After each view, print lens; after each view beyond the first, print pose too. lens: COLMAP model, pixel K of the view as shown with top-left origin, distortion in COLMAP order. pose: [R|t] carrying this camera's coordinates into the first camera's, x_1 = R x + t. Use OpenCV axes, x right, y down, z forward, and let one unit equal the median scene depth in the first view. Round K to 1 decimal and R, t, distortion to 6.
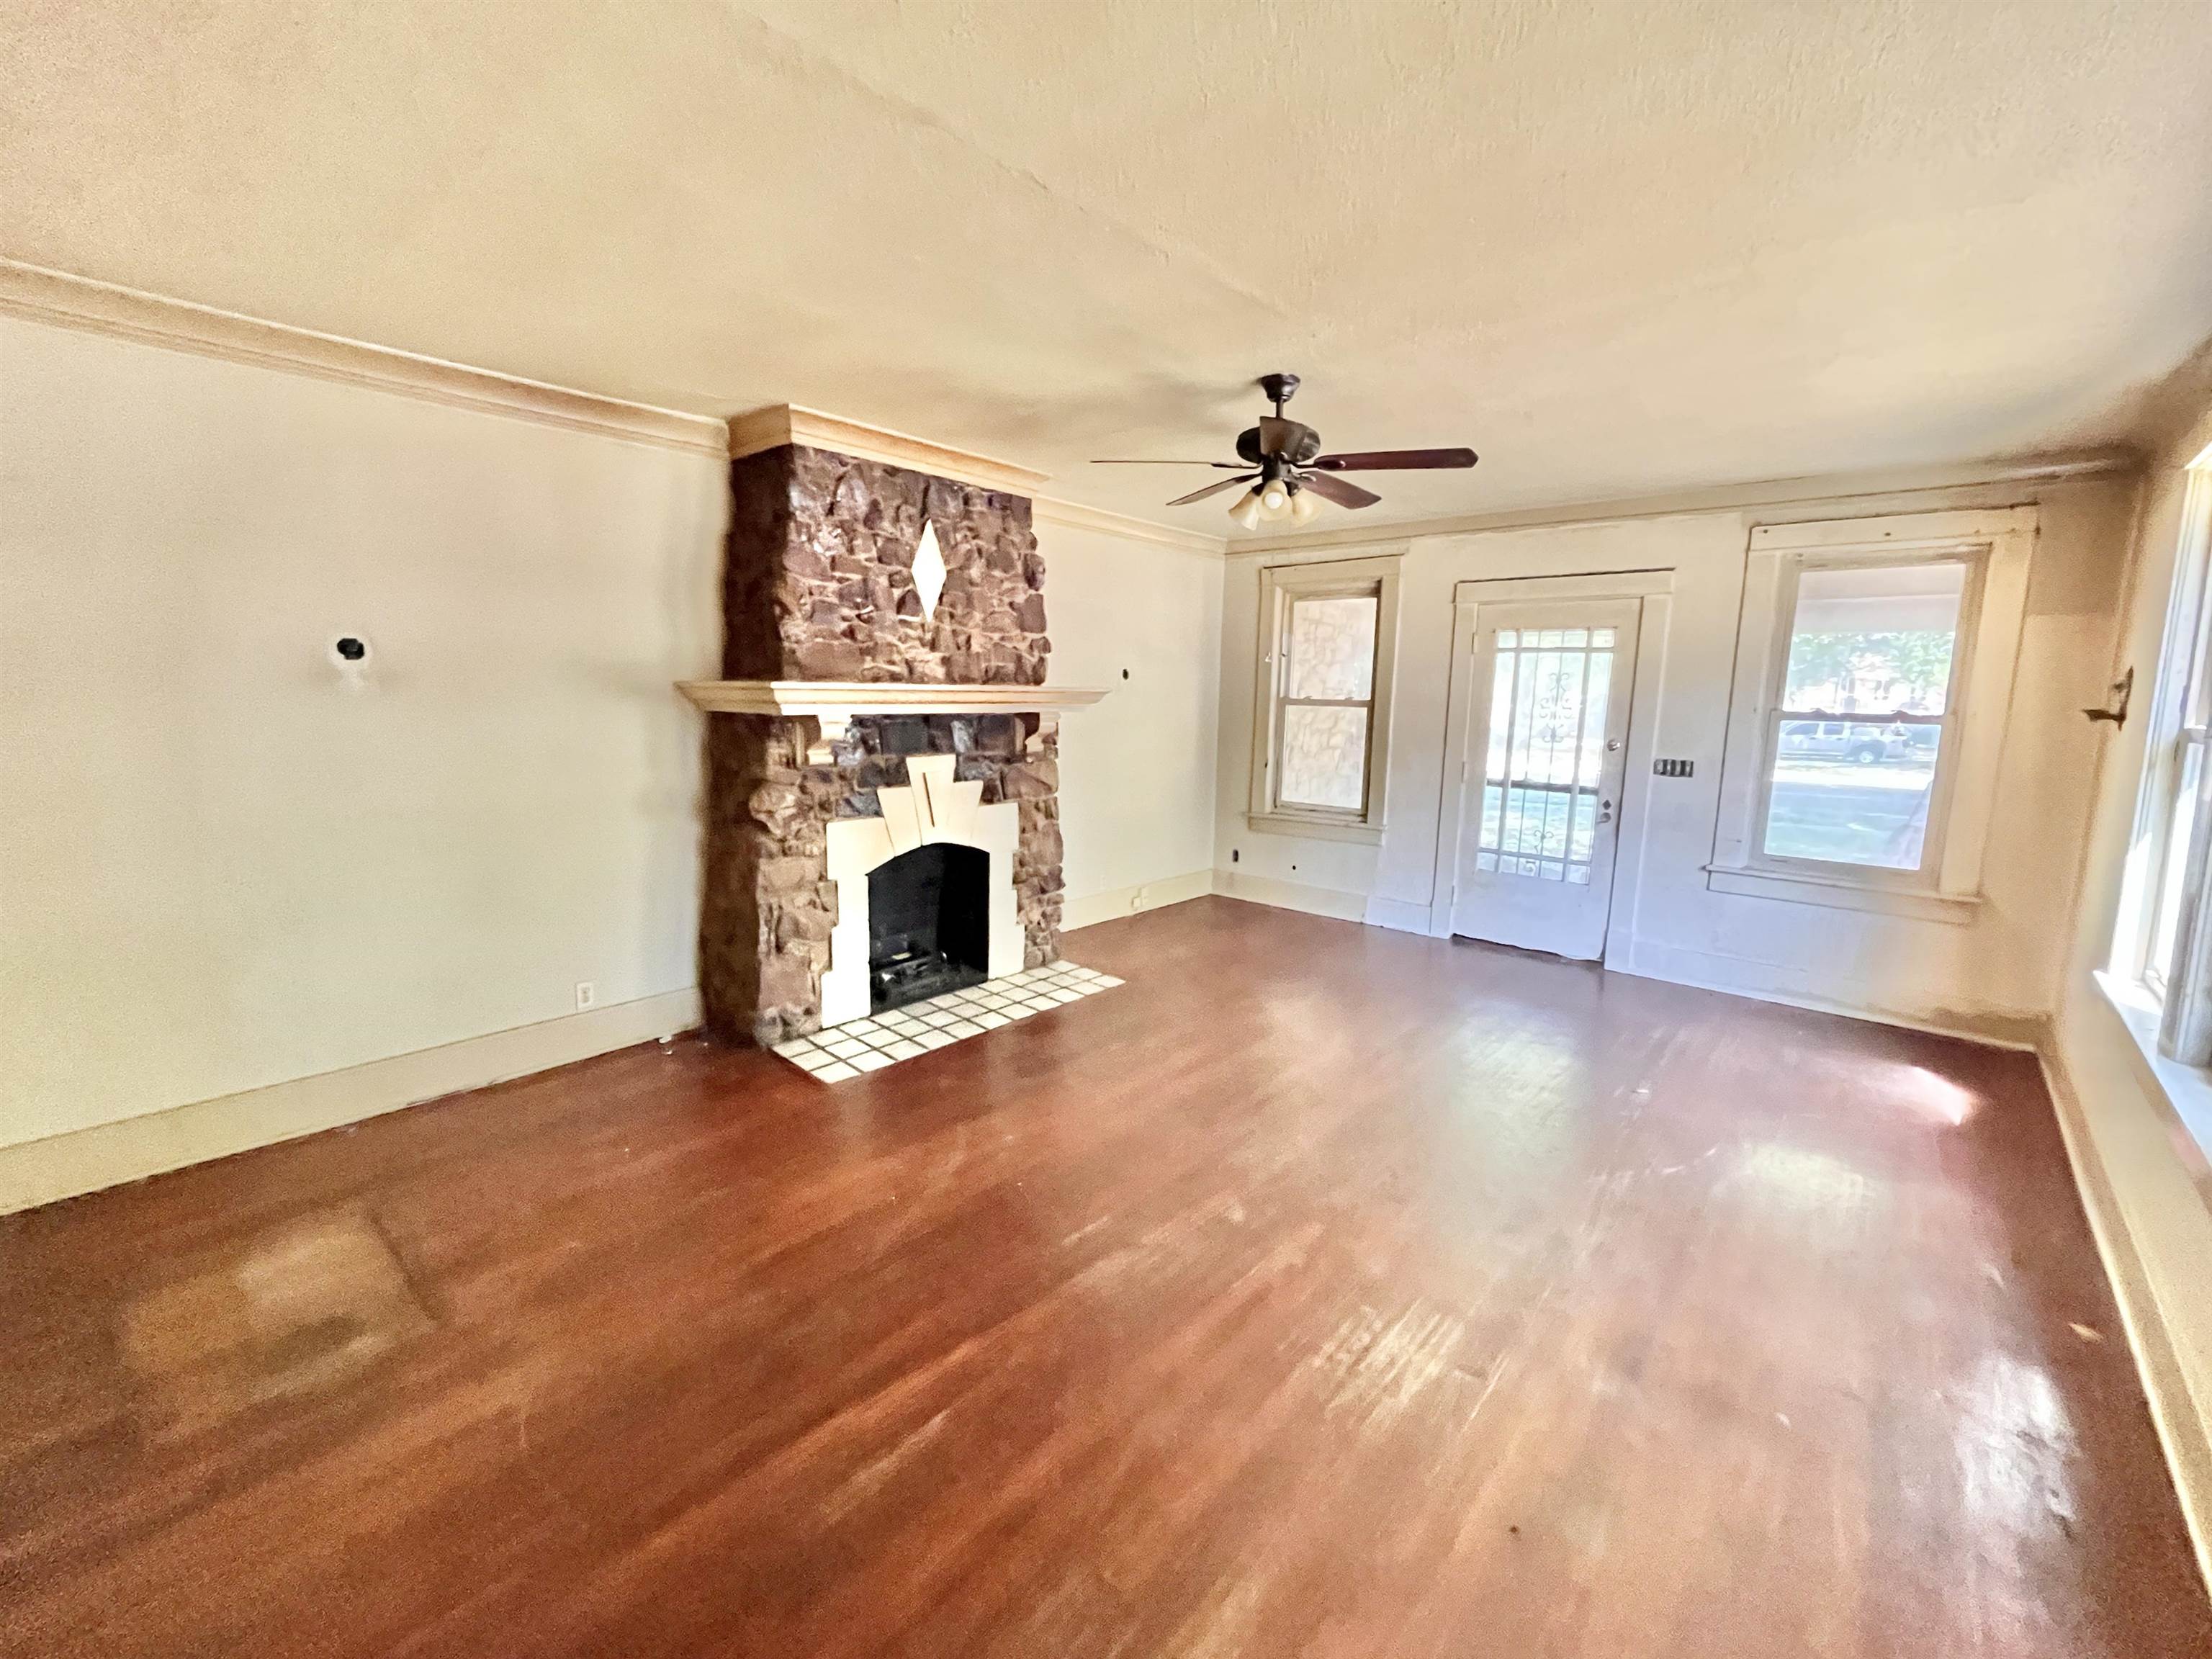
lens RADIAL K [[911.6, 0, 1104.7], [0, 911.6, 824.5], [0, 0, 1]] dist [0.001266, 0.000521]
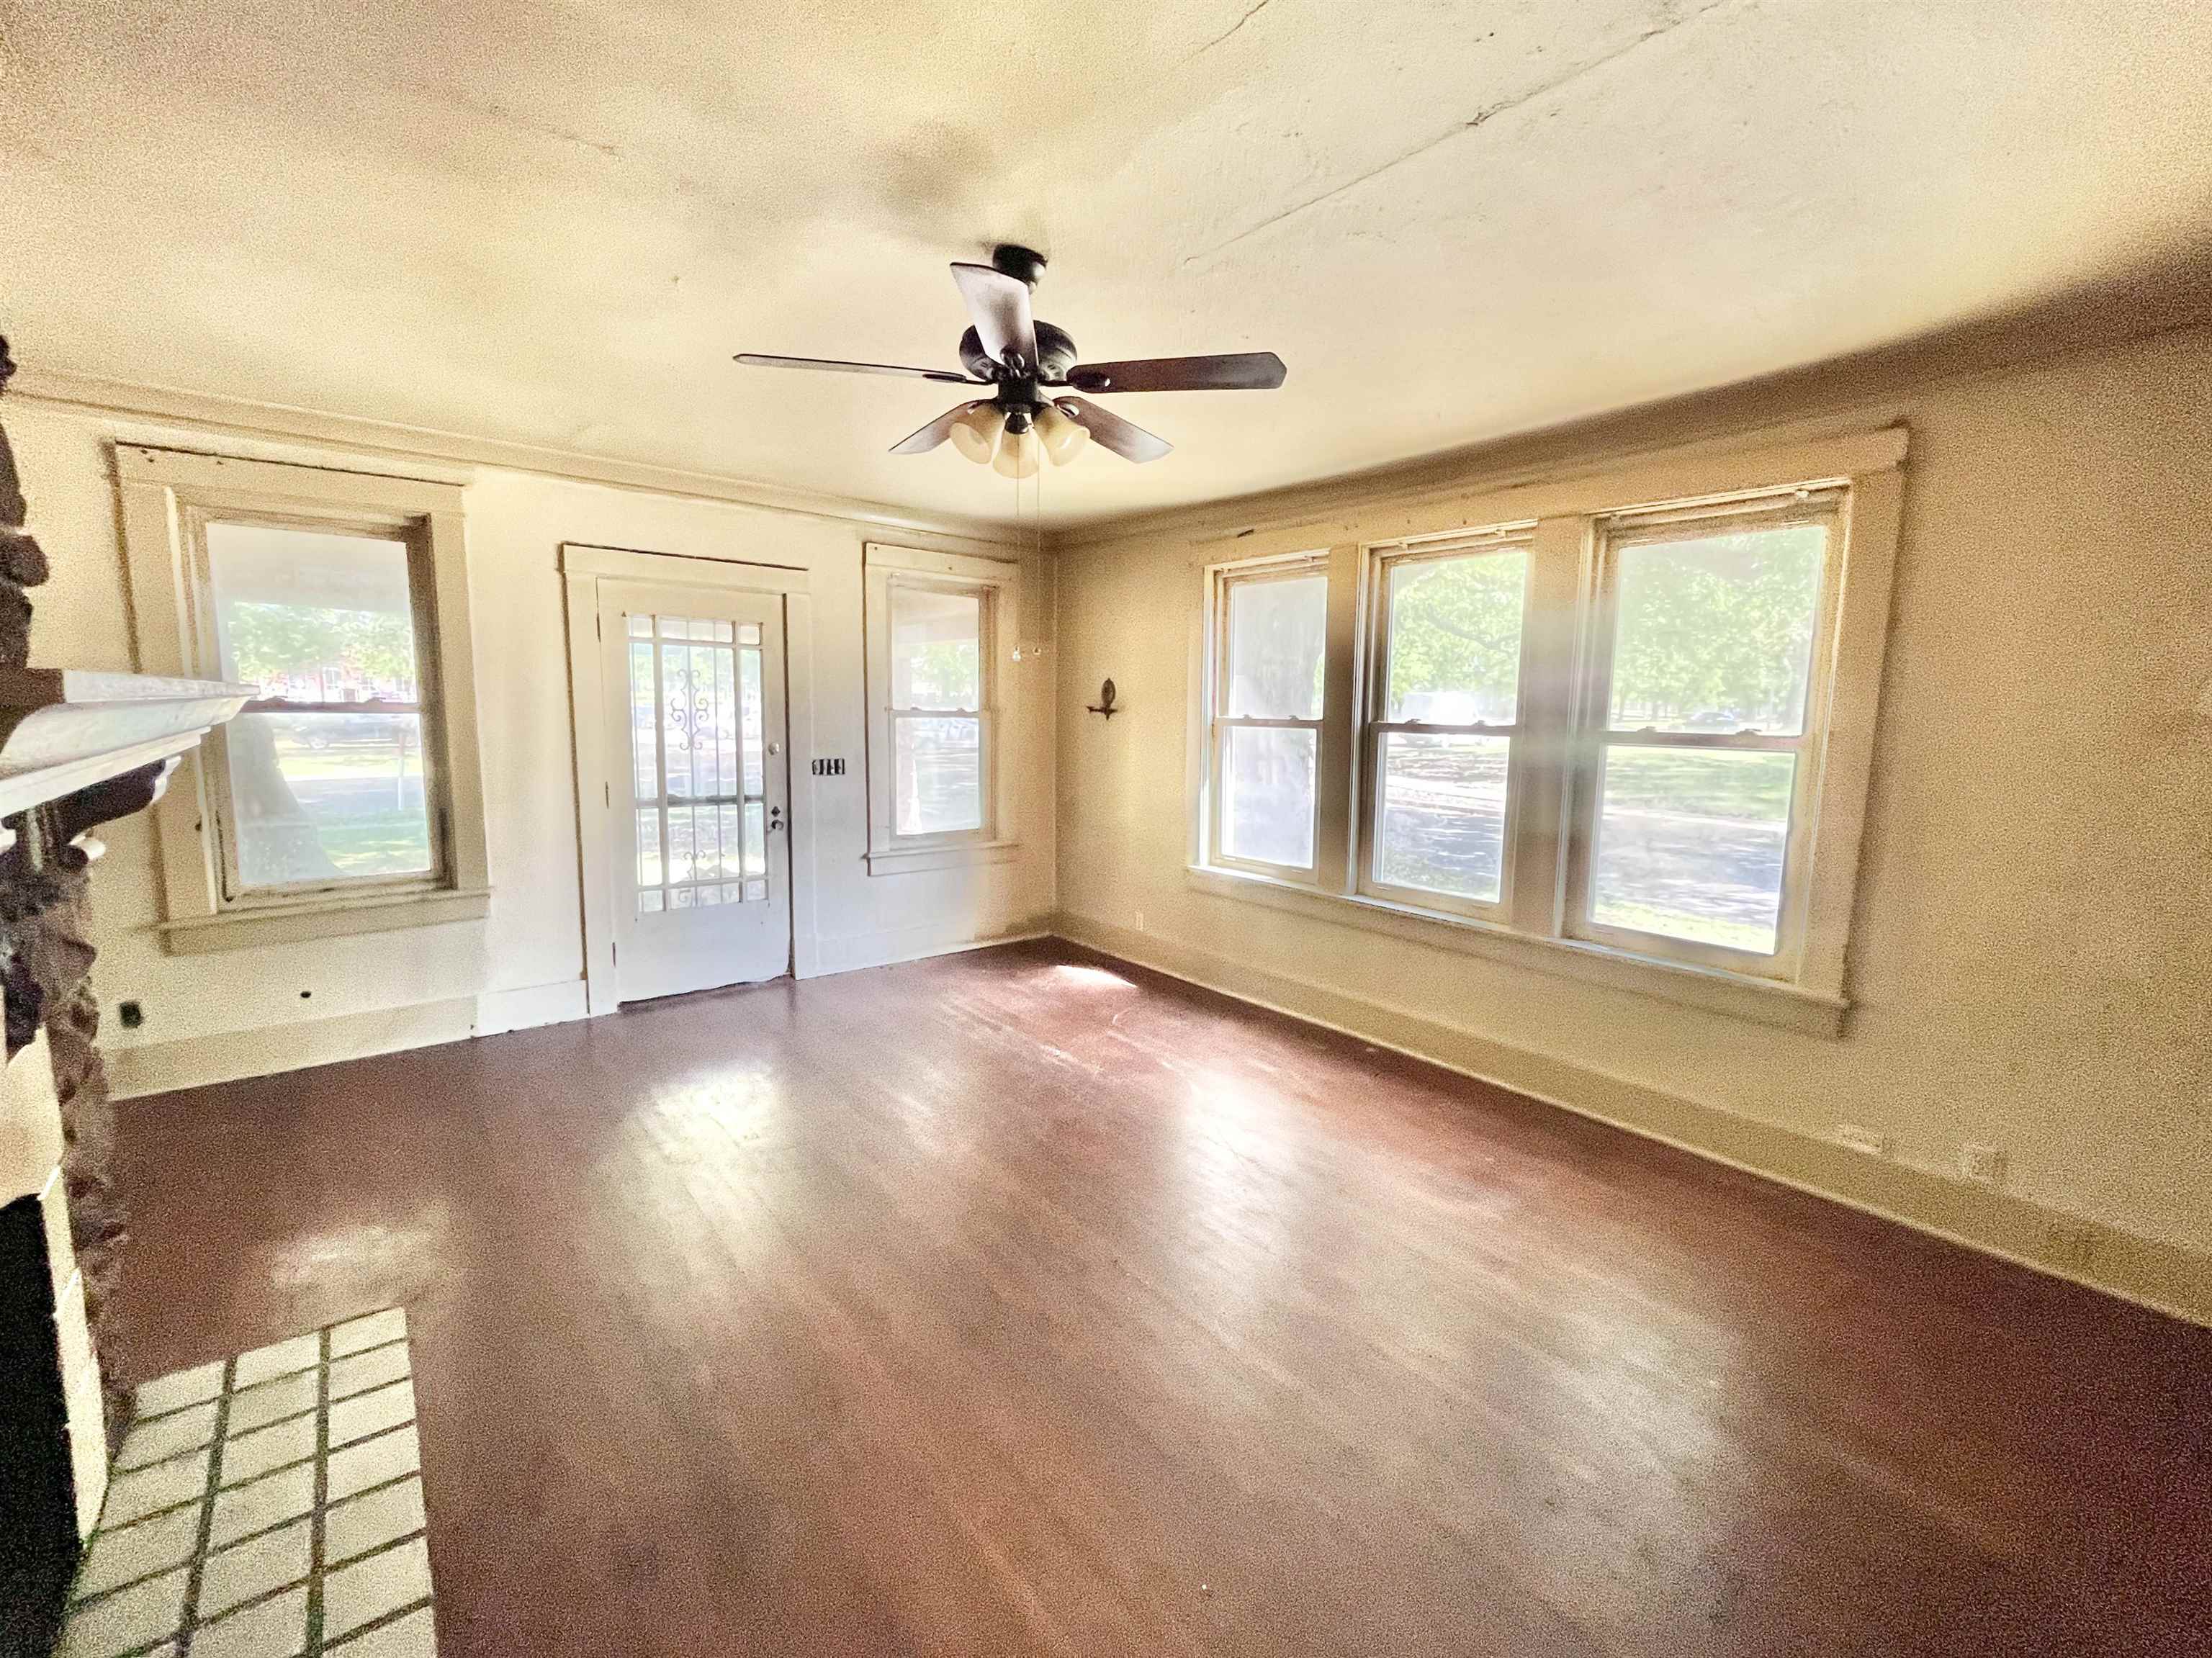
lens RADIAL K [[911.5, 0, 1104.7], [0, 911.5, 824.0], [0, 0, 1]] dist [0.001266, 0.000521]
pose [[0.171085, -0.142012, 0.974968, -0.316634], [0.130674, 0.984086, 0.120410, -0.077966], [-0.976552, 0.106803, 0.186920, 0.490227]]
